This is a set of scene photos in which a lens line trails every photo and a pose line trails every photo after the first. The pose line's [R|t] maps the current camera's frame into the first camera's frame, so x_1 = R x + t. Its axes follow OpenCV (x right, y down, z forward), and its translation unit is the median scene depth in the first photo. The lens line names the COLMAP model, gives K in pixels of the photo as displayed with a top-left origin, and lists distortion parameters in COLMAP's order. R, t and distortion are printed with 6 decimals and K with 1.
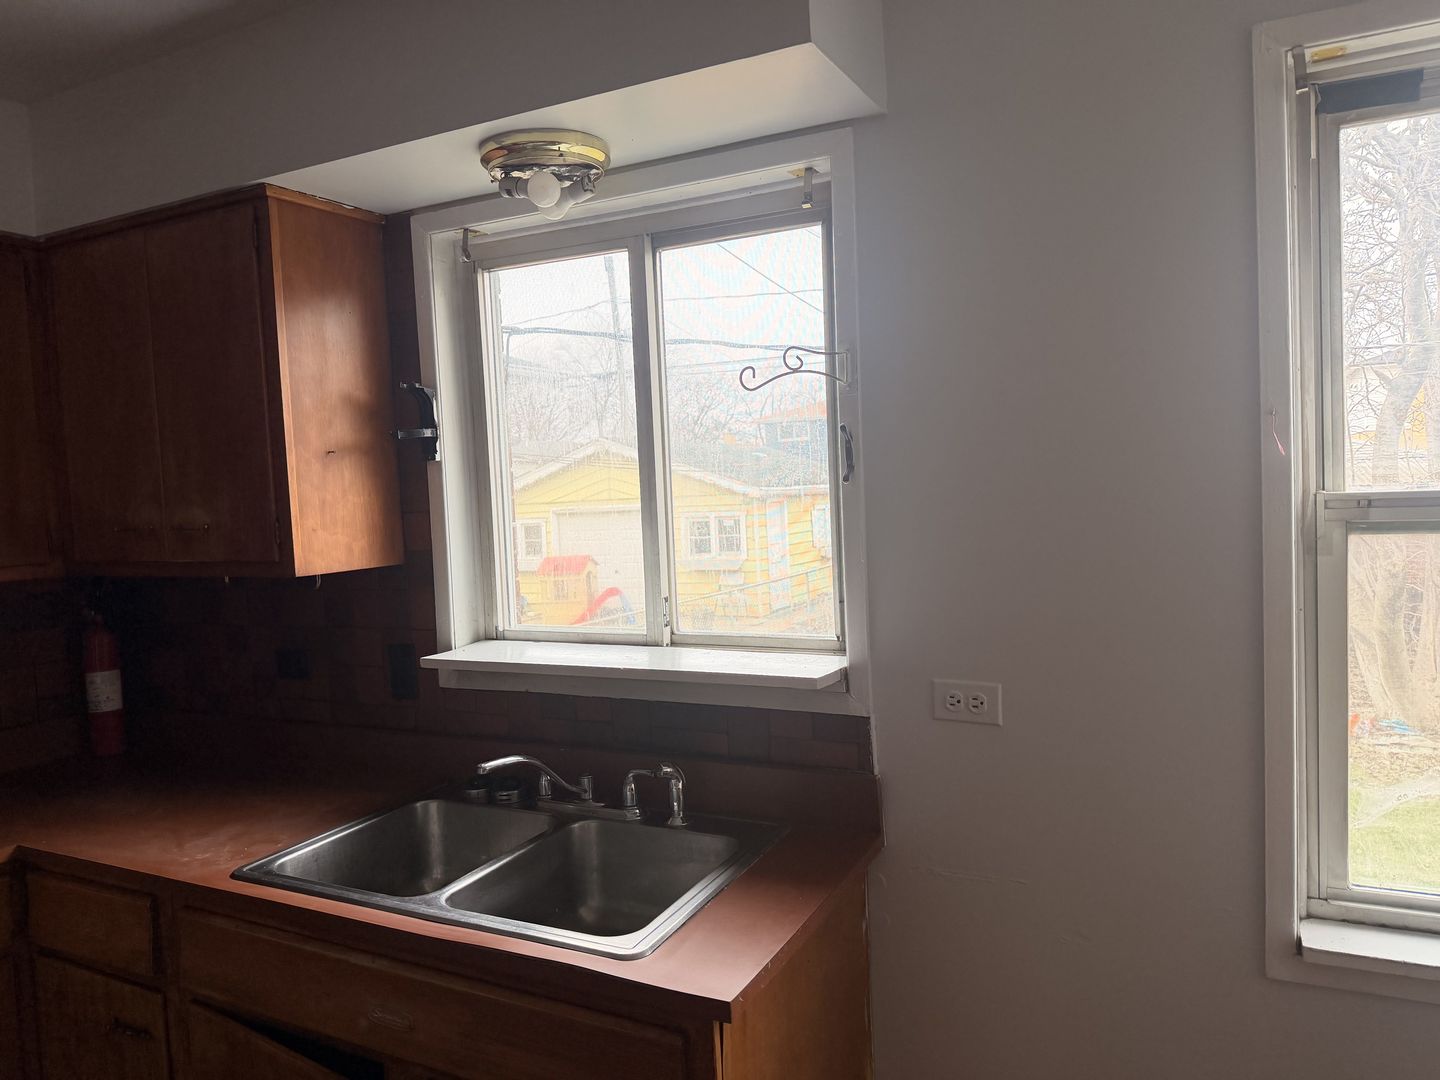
lens RADIAL K [[1013.6, 0, 720.0], [0, 1013.6, 540.0], [0, 0, 1]] dist [0.140995, -0.243151]
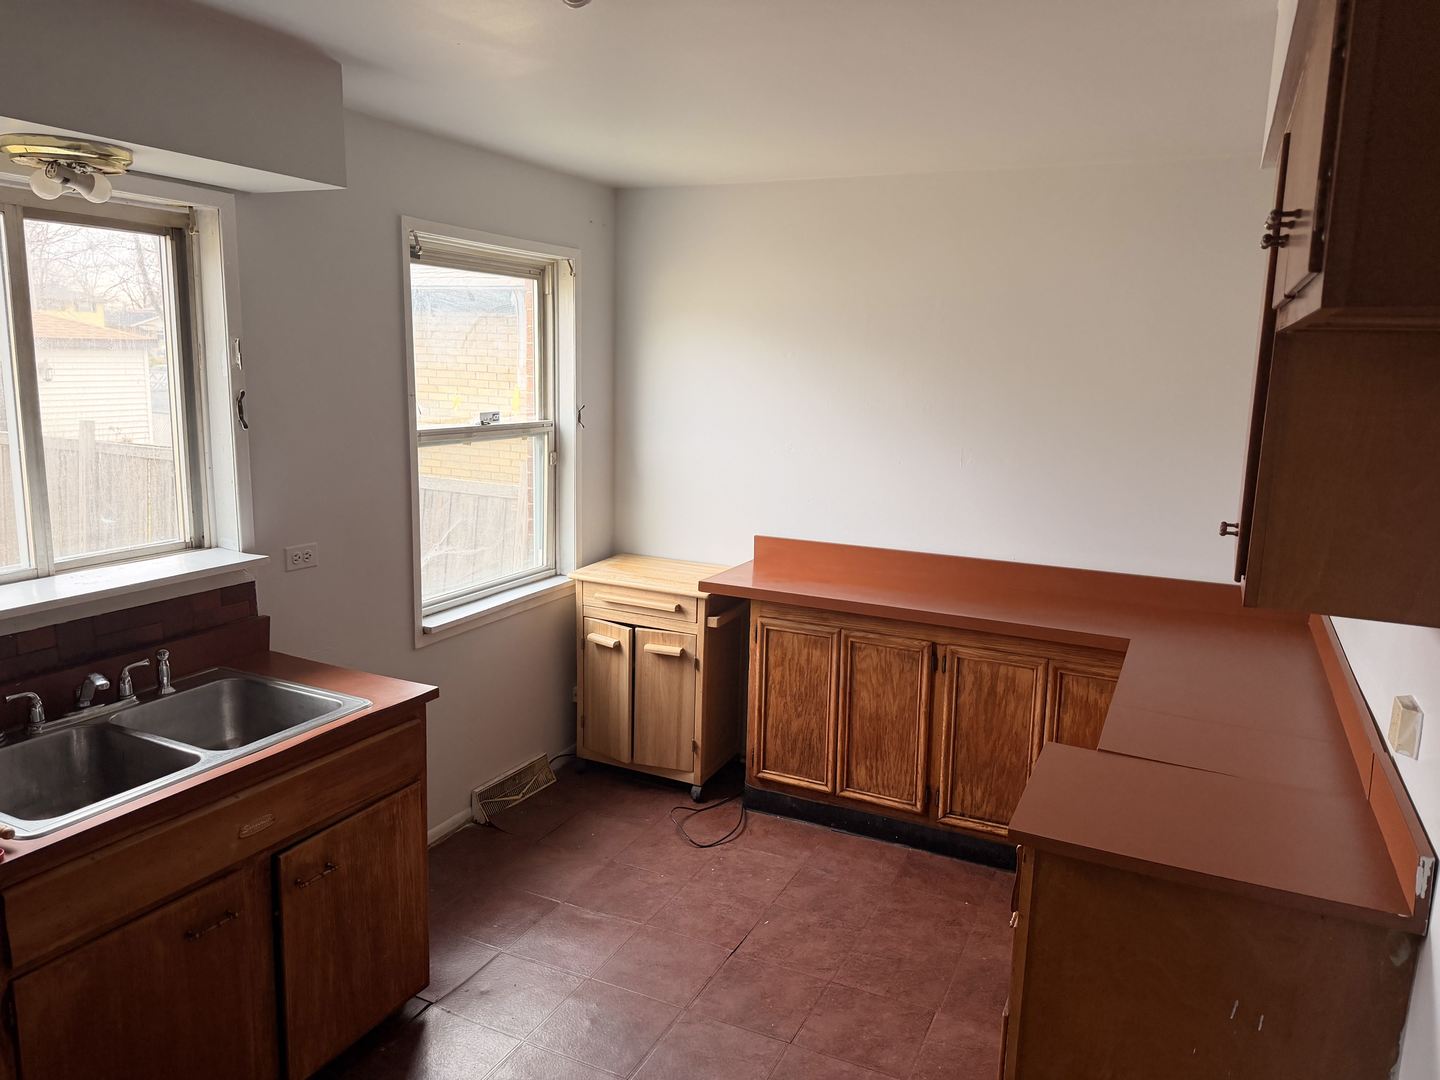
lens RADIAL K [[1013.6, 0, 720.0], [0, 1013.6, 540.0], [0, 0, 1]] dist [0.140995, -0.243151]
pose [[-0.031284, -0.136435, 0.990155, -1.428681], [0.032172, 0.989989, 0.137429, -0.080214], [-0.998993, 0.036154, -0.026581, 0.336983]]
